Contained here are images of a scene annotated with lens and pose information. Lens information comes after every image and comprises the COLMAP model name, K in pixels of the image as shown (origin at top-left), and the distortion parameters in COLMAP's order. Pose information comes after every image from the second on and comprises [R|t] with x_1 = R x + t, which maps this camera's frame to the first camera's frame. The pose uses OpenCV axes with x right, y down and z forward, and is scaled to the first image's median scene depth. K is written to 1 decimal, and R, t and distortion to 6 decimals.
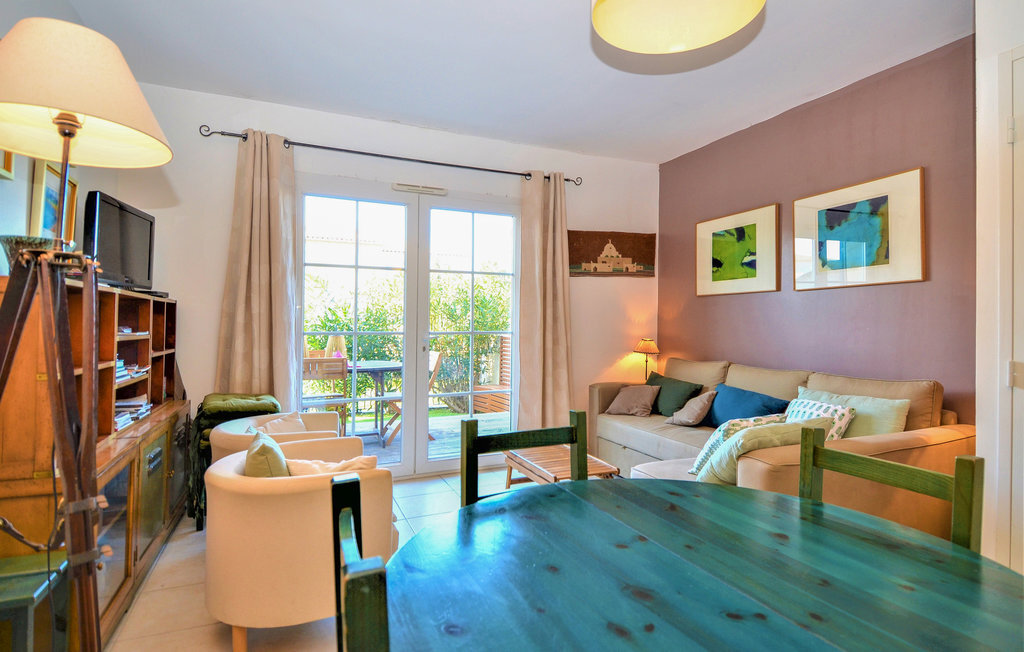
lens RADIAL K [[539.6, 0, 526.9], [0, 539.6, 314.3], [0, 0, 1]] dist [0.051717, -0.057717]
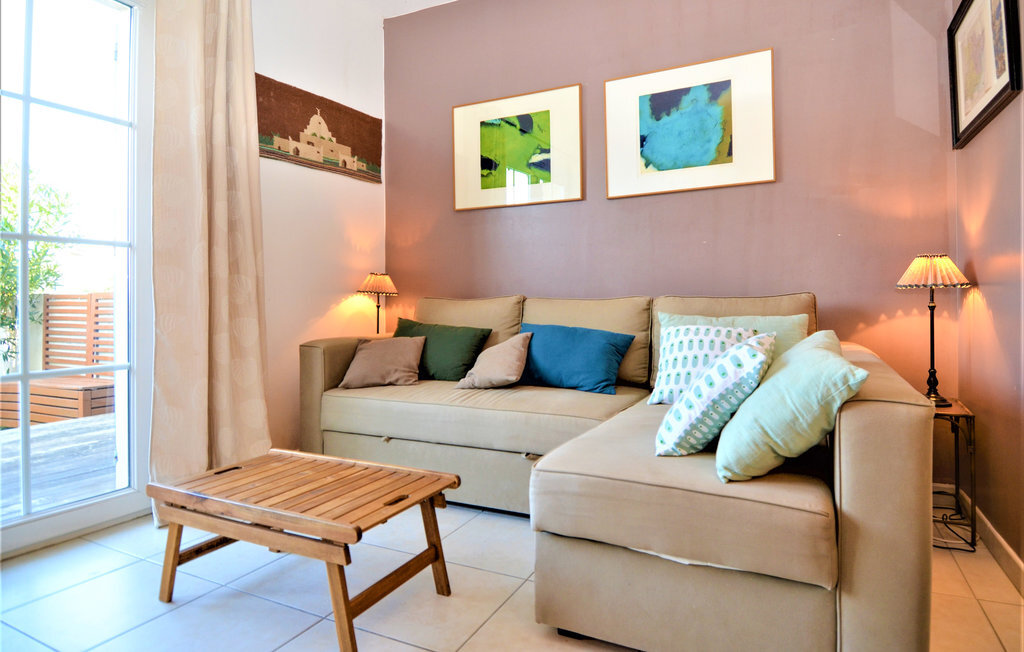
lens RADIAL K [[539.6, 0, 526.9], [0, 539.6, 314.3], [0, 0, 1]] dist [0.051717, -0.057717]
pose [[0.746452, -0.017085, 0.665219, -0.094020], [-0.002922, 0.999577, 0.028951, 0.084227], [-0.665432, -0.023554, 0.746086, 0.420158]]
